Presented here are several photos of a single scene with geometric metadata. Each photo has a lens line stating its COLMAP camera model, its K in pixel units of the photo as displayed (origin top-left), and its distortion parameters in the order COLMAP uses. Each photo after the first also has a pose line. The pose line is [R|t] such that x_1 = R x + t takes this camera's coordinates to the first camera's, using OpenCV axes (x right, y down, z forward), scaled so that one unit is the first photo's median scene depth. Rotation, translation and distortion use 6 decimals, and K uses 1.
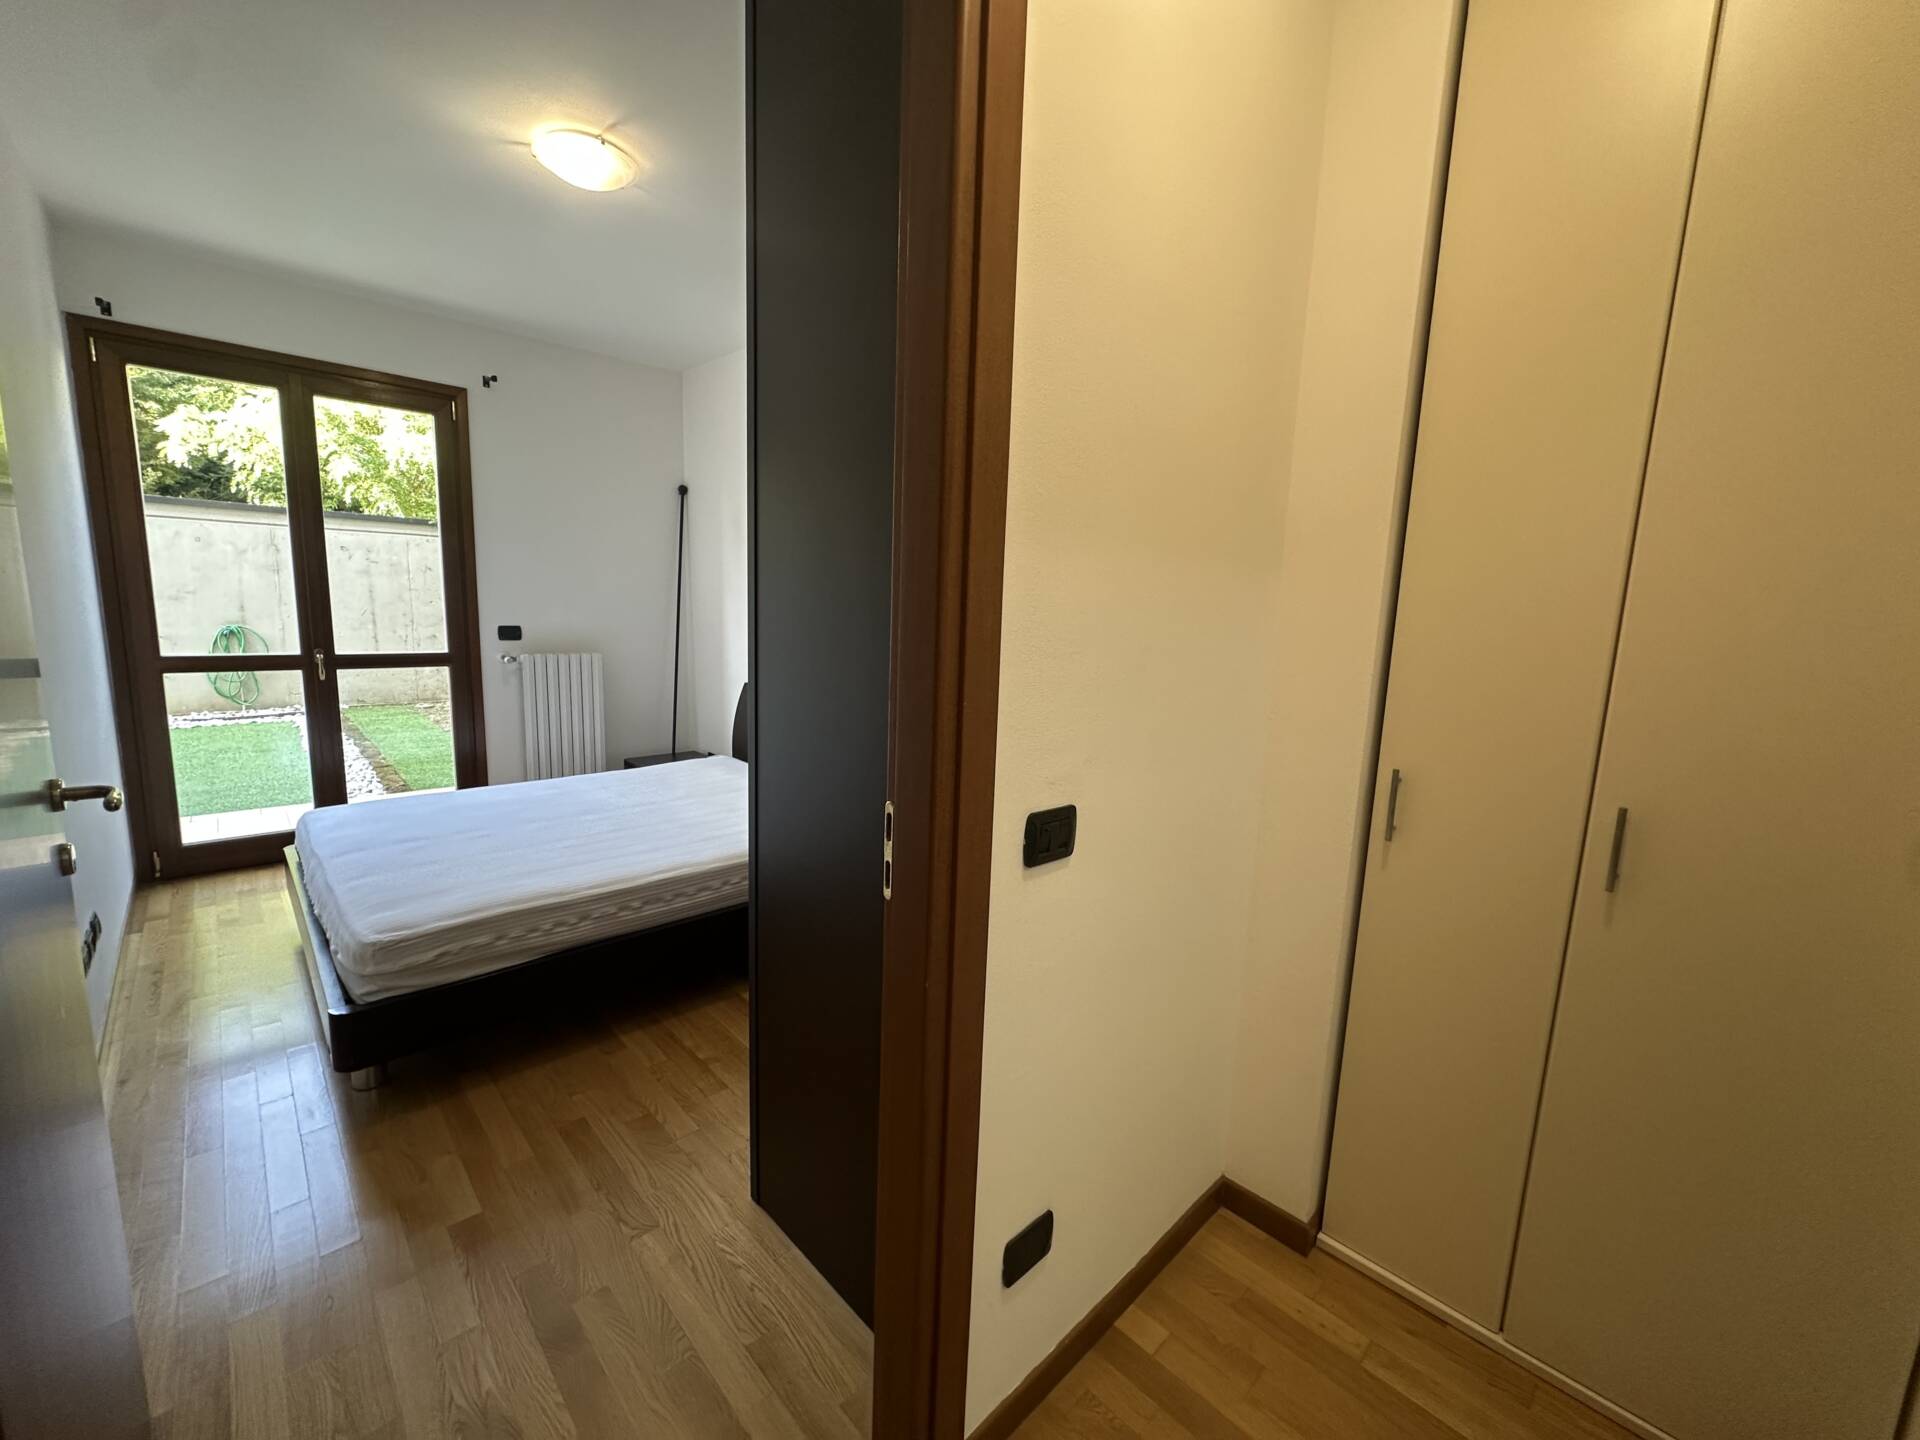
lens RADIAL K [[768.0, 0, 960.9], [0, 768.0, 723.2], [0, 0, 1]] dist [-0.003740, 0.001198]
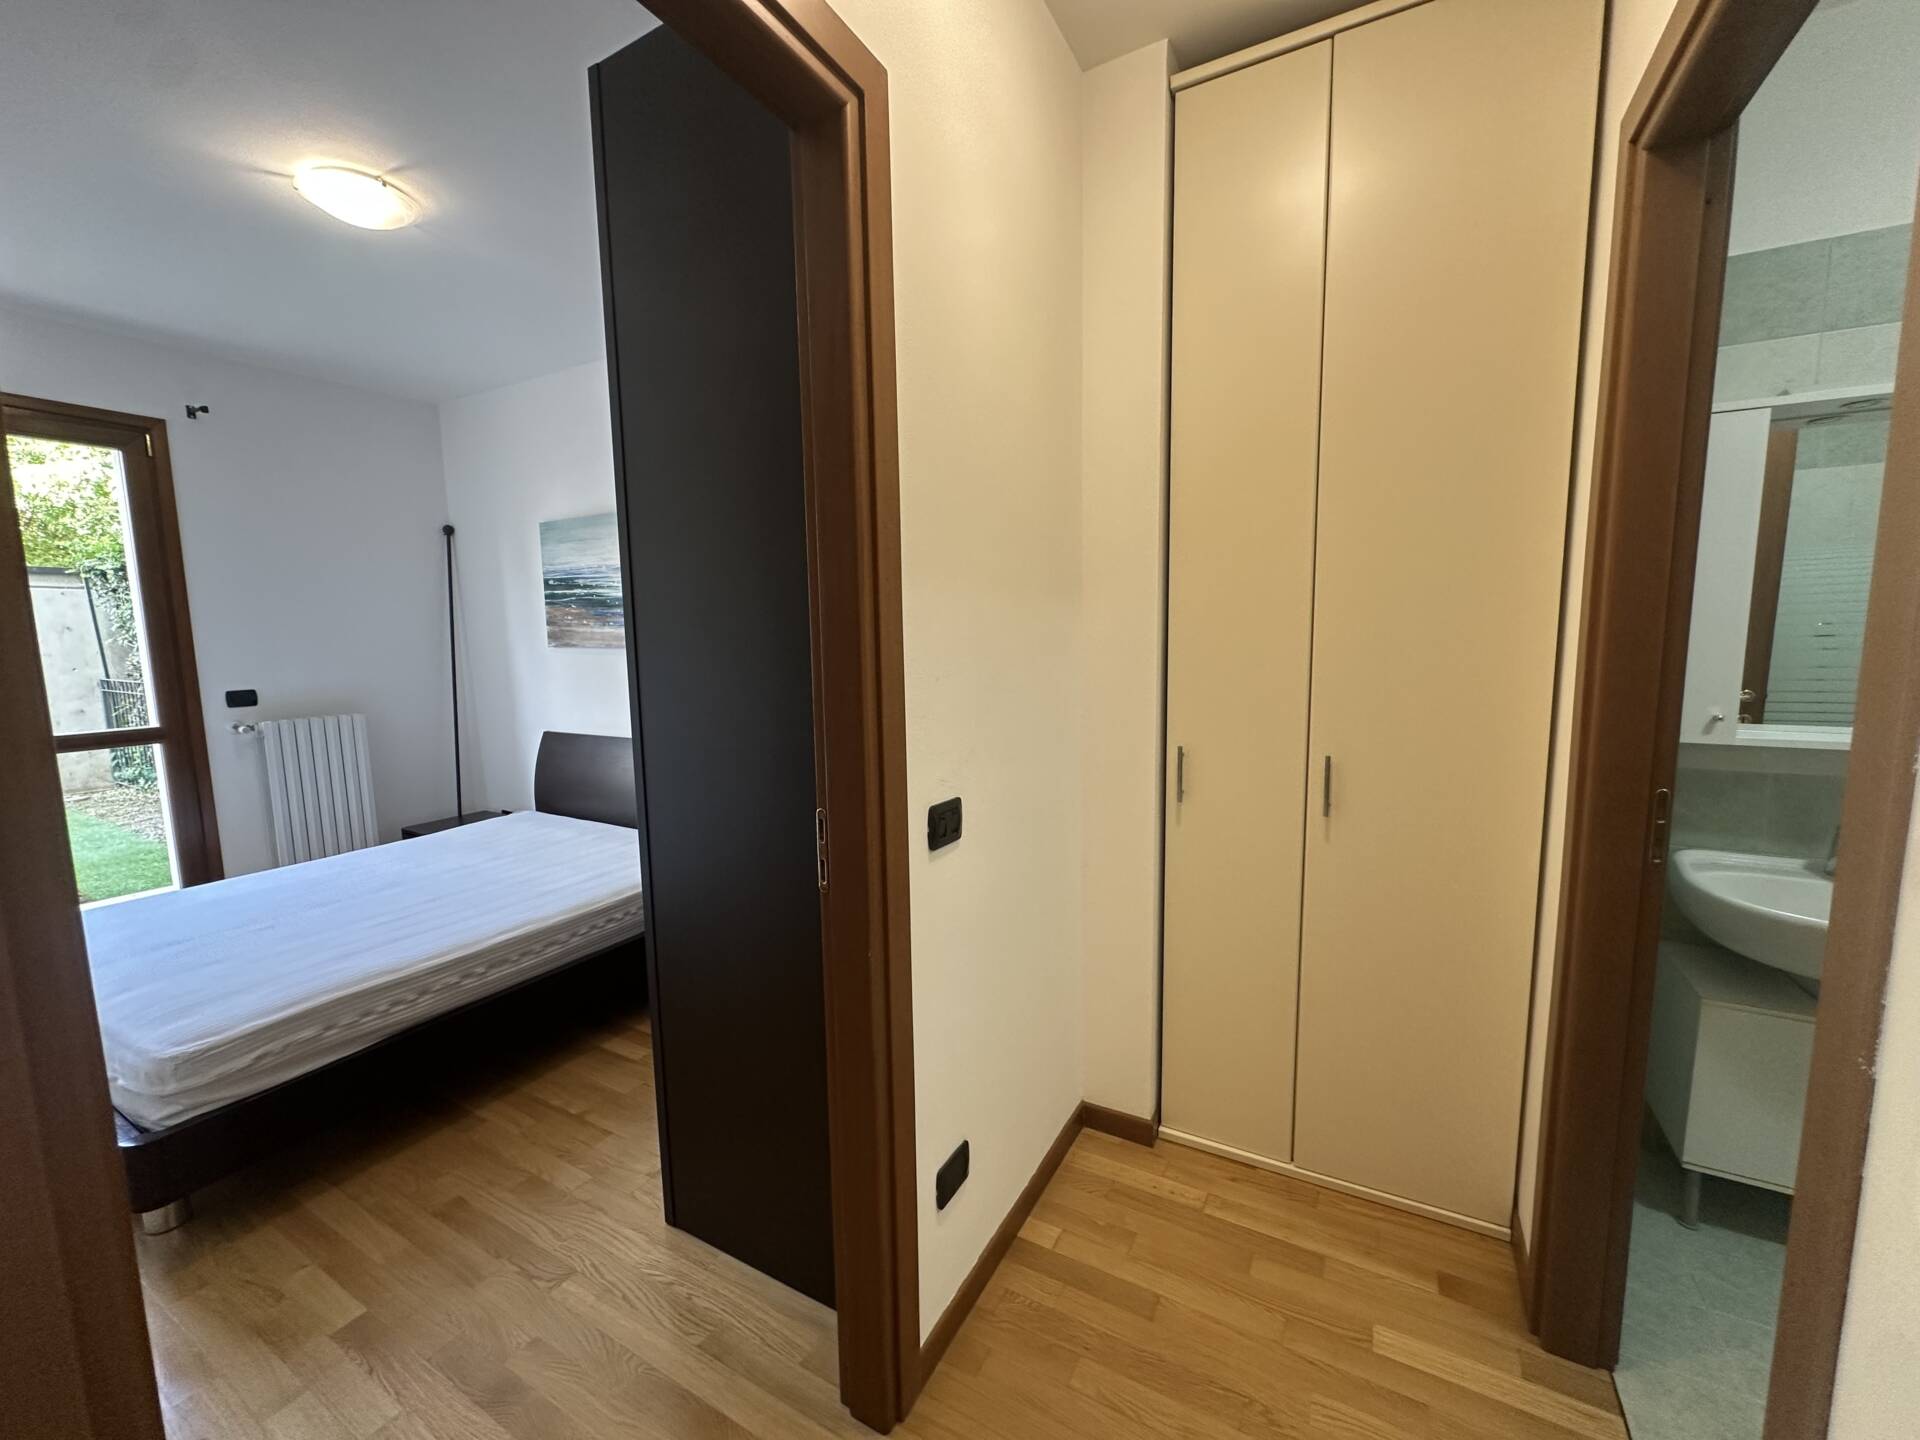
lens RADIAL K [[768.0, 0, 964.6], [0, 768.0, 723.8], [0, 0, 1]] dist [-0.003740, 0.001198]
pose [[0.956348, -0.087253, 0.278899, -0.116899], [0.095700, 0.995269, -0.016788, 0.007883], [-0.276115, 0.042746, 0.960174, -0.124469]]
